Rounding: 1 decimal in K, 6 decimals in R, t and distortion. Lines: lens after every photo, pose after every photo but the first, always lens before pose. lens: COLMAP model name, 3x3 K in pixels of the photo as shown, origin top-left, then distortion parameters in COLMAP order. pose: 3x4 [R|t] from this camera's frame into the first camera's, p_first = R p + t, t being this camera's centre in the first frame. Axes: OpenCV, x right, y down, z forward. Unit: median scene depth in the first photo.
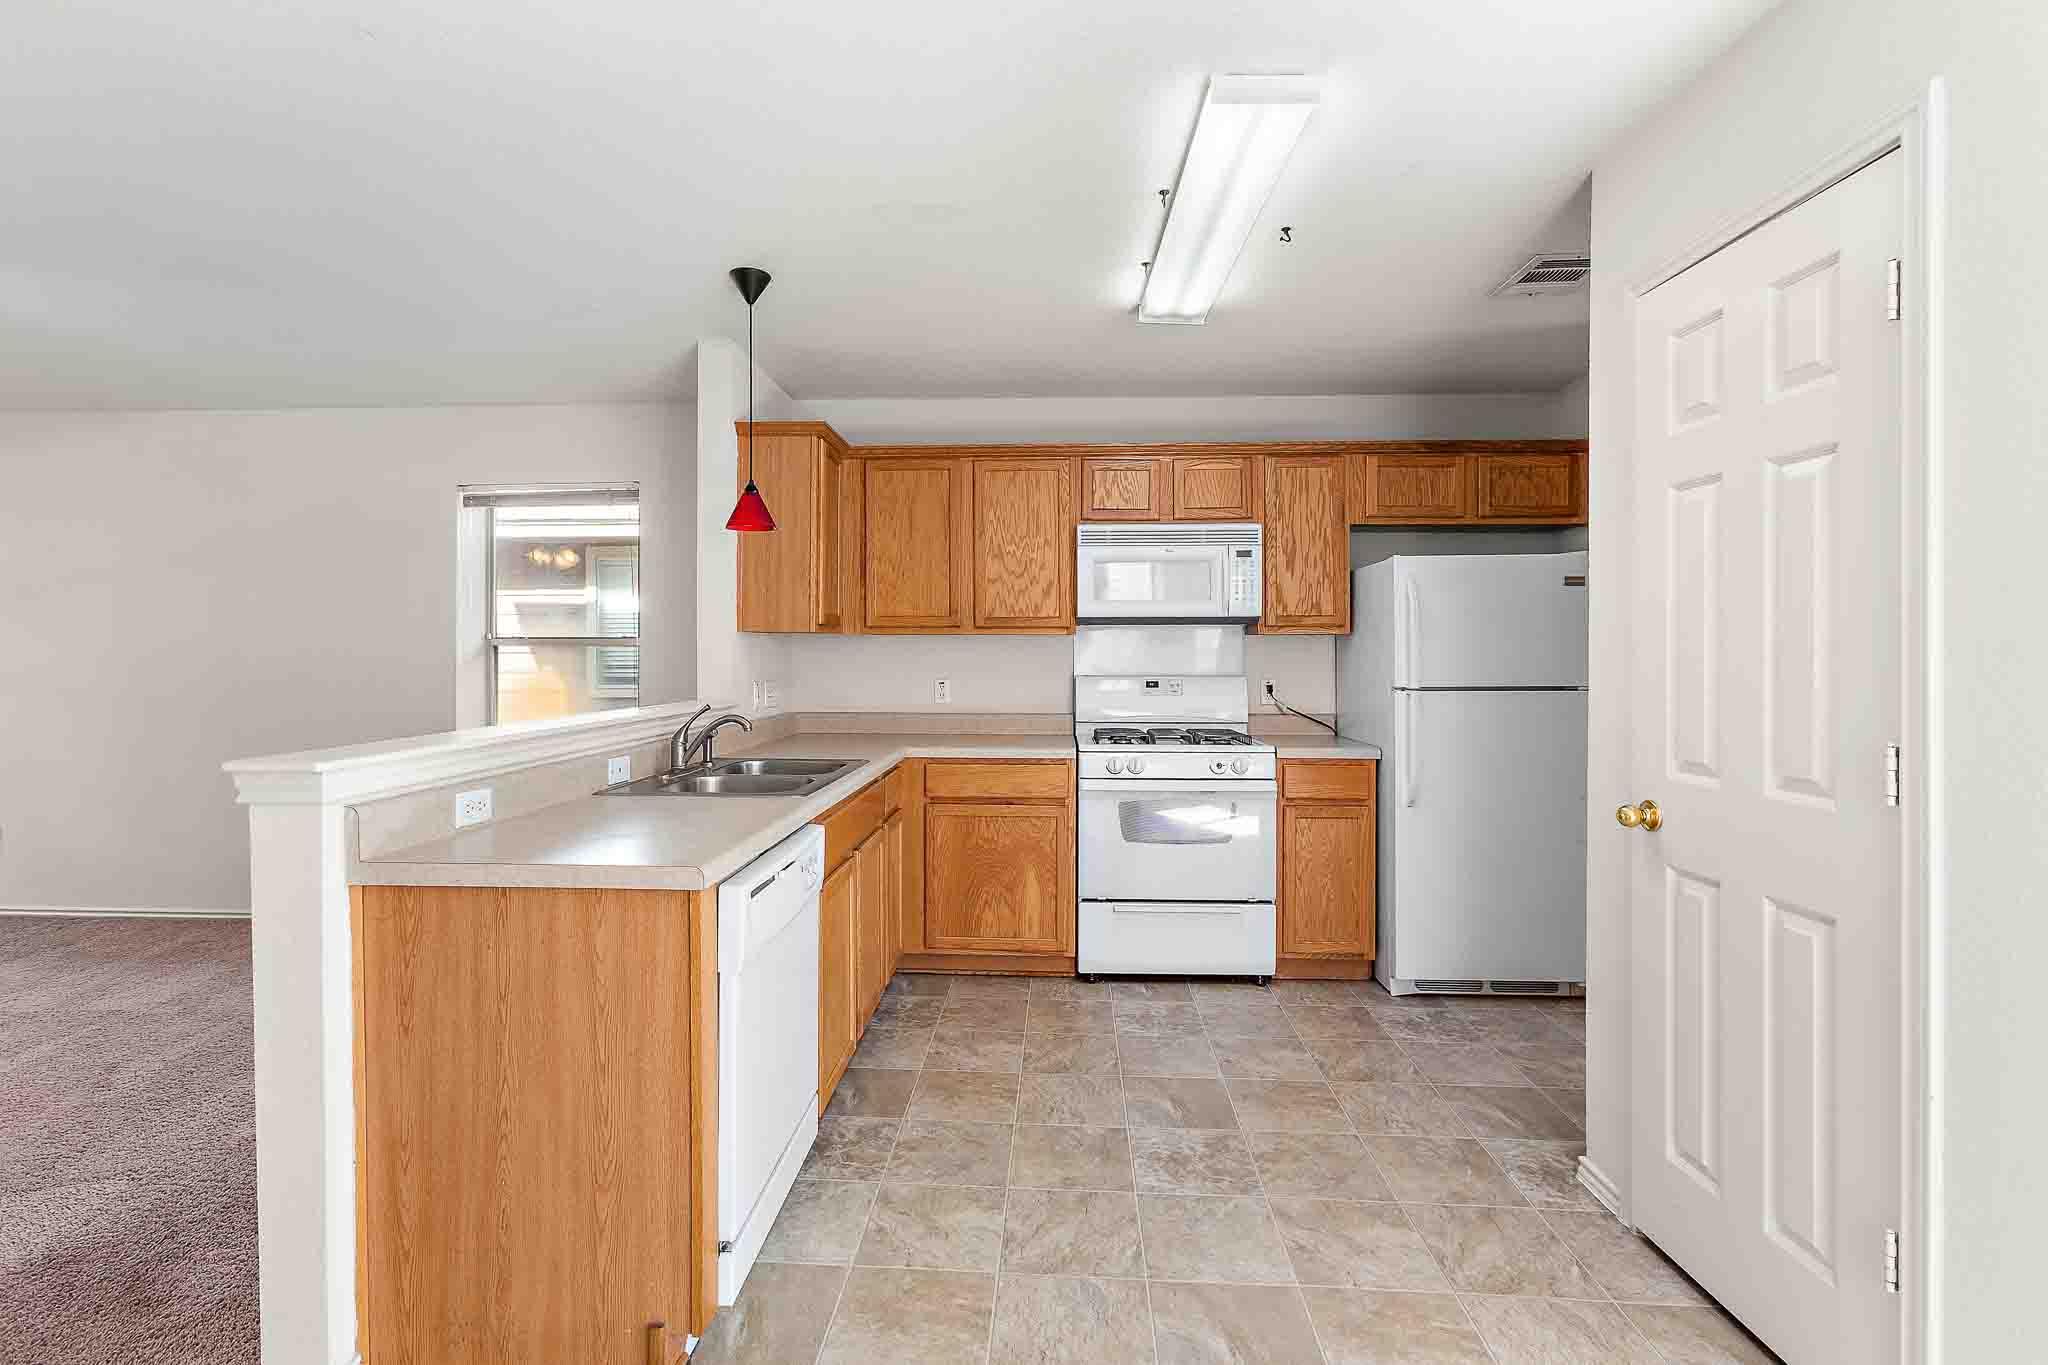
lens RADIAL K [[901.3, 0, 1023.7], [0, 901.3, 640.3], [0, 0, 1]] dist [-0.000610, 0.000207]
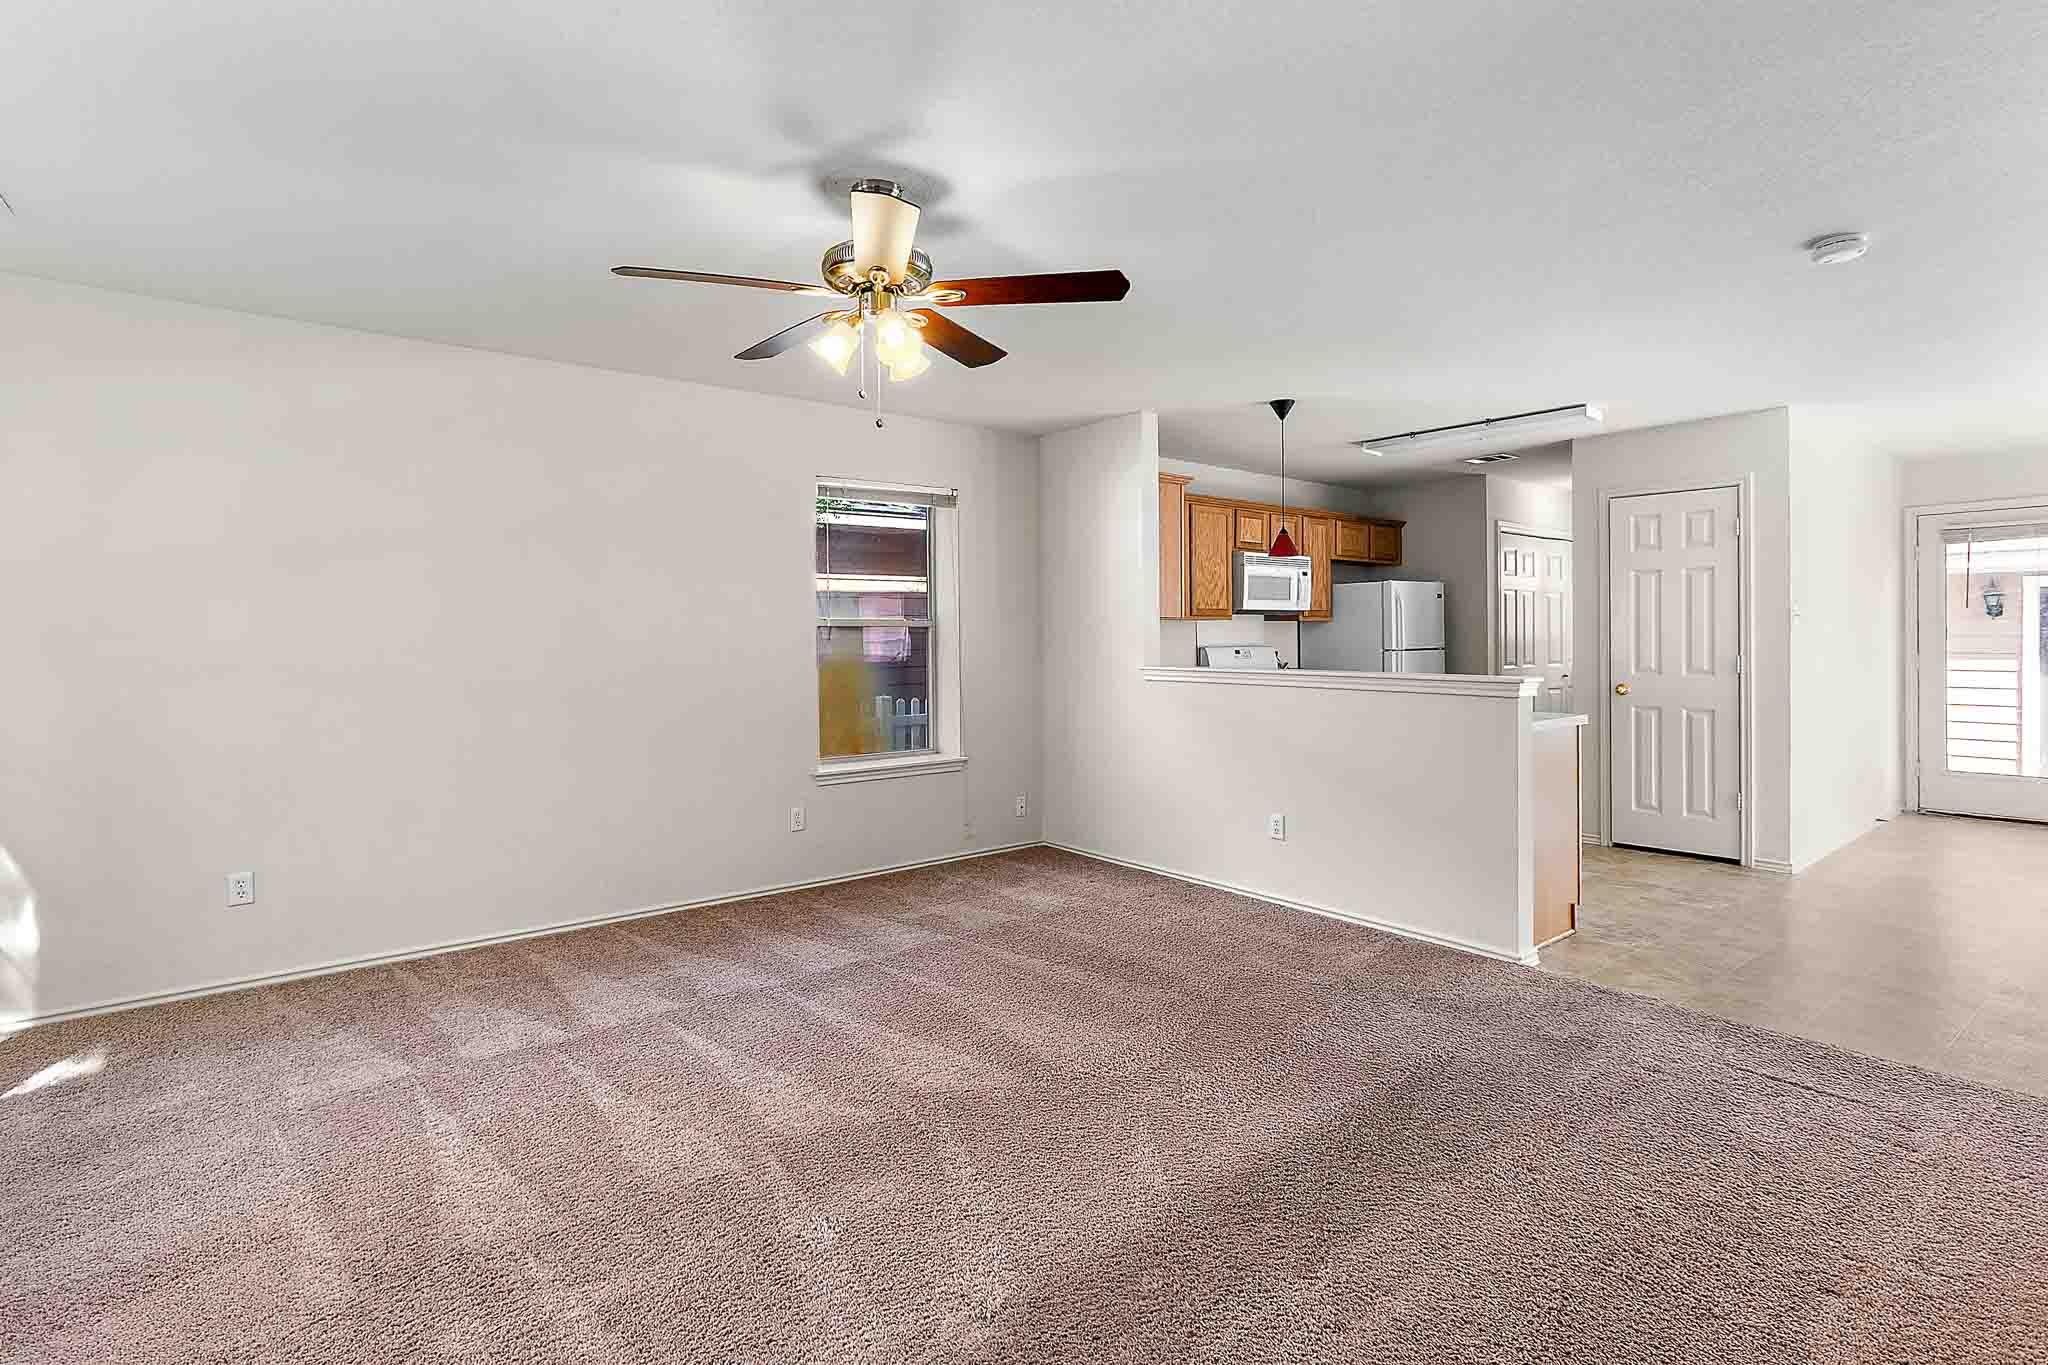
lens RADIAL K [[969.5, 0, 997.8], [0, 969.5, 630.6], [0, 0, 1]] dist [0.024777, 0.000462]
pose [[0.753953, -0.000945, 0.656928, -1.374688], [-0.007106, 0.999929, 0.009594, -0.002465], [-0.656890, -0.011902, 0.753892, -0.001522]]
